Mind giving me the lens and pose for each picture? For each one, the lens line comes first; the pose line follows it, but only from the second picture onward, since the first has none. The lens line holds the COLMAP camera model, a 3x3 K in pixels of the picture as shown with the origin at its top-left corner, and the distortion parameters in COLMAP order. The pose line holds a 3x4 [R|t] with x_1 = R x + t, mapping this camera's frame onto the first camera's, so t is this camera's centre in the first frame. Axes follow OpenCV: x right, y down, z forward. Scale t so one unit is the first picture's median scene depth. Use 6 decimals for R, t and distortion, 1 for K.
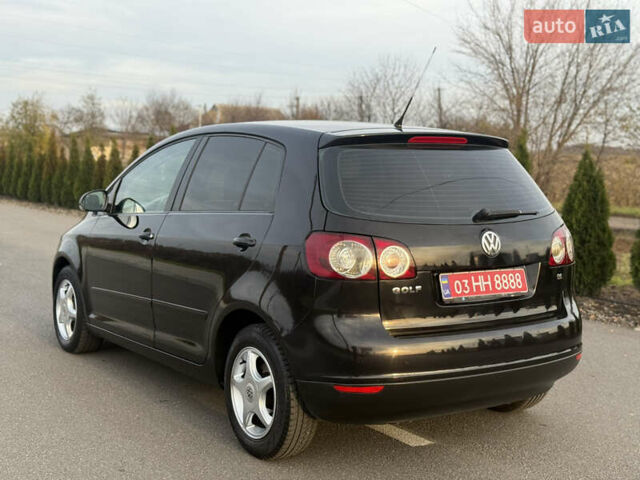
lens RADIAL K [[912.1, 0, 320.0], [0, 912.1, 240.0], [0, 0, 1]] dist [0.147777, -0.058180]
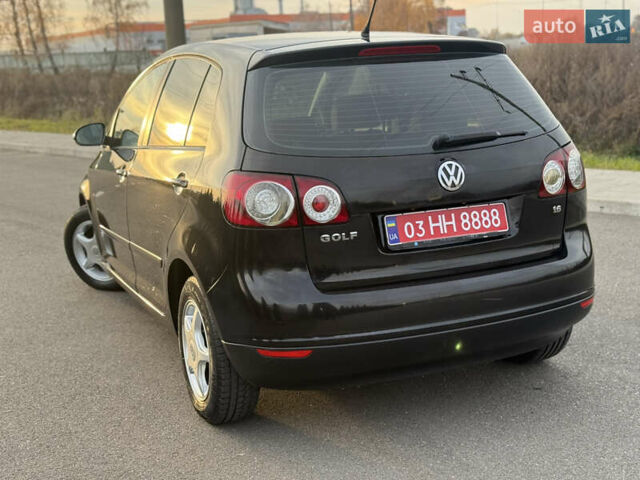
lens RADIAL K [[912.1, 0, 320.0], [0, 912.1, 240.0], [0, 0, 1]] dist [0.147777, -0.058180]
pose [[0.980958, -0.024035, -0.192725, 0.224118], [0.043233, 0.994439, 0.096036, -0.022534], [0.189345, -0.102540, 0.976542, 0.162424]]
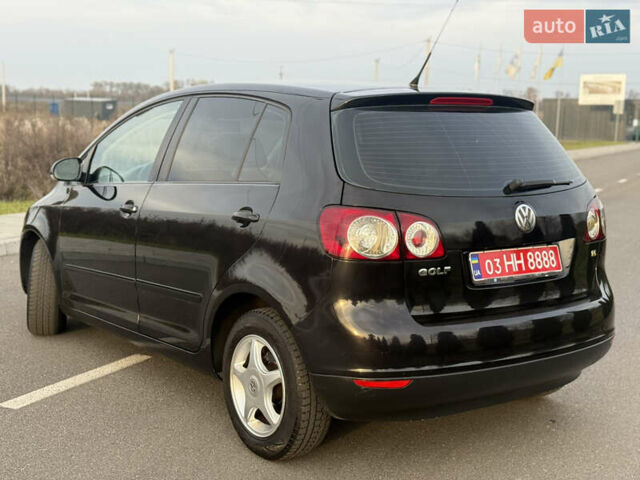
lens RADIAL K [[912.1, 0, 320.0], [0, 912.1, 240.0], [0, 0, 1]] dist [0.147777, -0.058180]
pose [[0.999084, -0.005119, 0.042483, -0.049770], [0.003541, 0.999304, 0.037138, -0.008252], [-0.042644, -0.036954, 0.998407, 0.114147]]
